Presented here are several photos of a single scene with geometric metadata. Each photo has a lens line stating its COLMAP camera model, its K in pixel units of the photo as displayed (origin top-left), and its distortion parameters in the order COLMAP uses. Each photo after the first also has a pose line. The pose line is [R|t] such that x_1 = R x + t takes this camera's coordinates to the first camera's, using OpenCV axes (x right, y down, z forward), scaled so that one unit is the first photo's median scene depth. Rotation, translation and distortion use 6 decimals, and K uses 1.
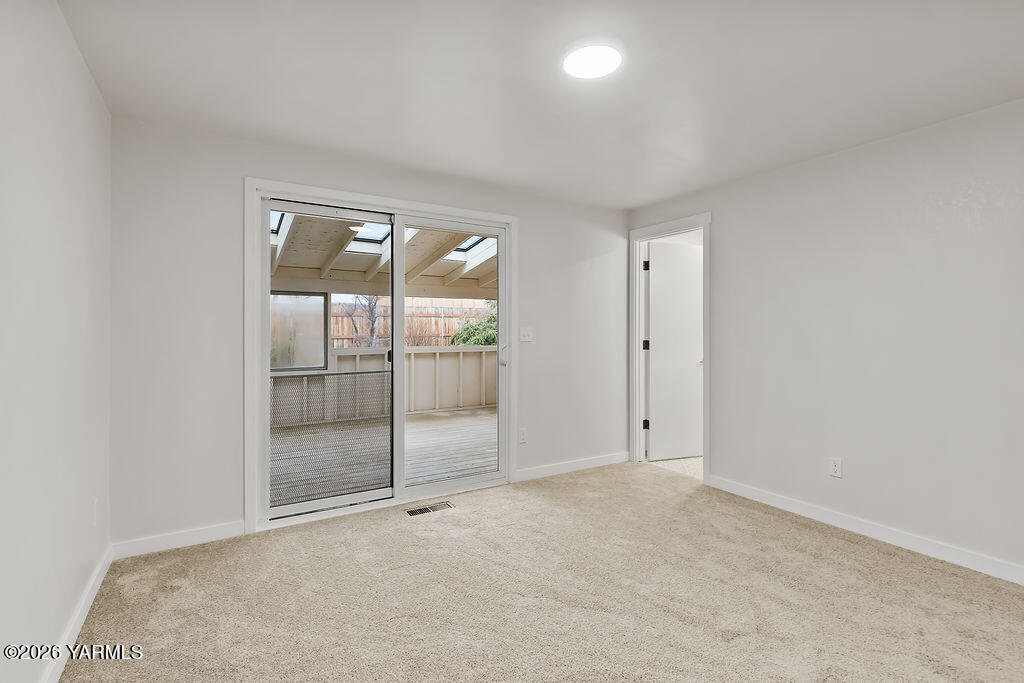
lens RADIAL K [[482.2, 0, 509.4], [0, 482.2, 335.1], [0, 0, 1]] dist [0.002760, 0.000026]
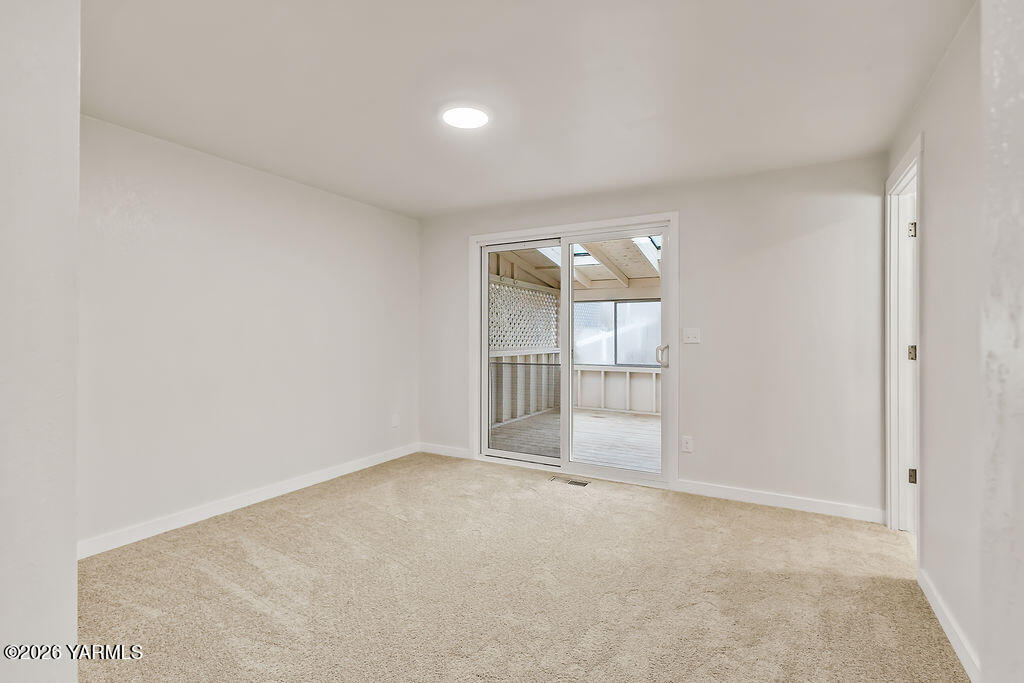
lens RADIAL K [[482.2, 0, 509.4], [0, 482.2, 335.1], [0, 0, 1]] dist [0.002760, 0.000026]
pose [[0.483533, -0.000078, -0.875326, 0.718248], [-0.009392, 0.999942, -0.005278, 0.007003], [0.875276, 0.010773, 0.483505, 0.264738]]
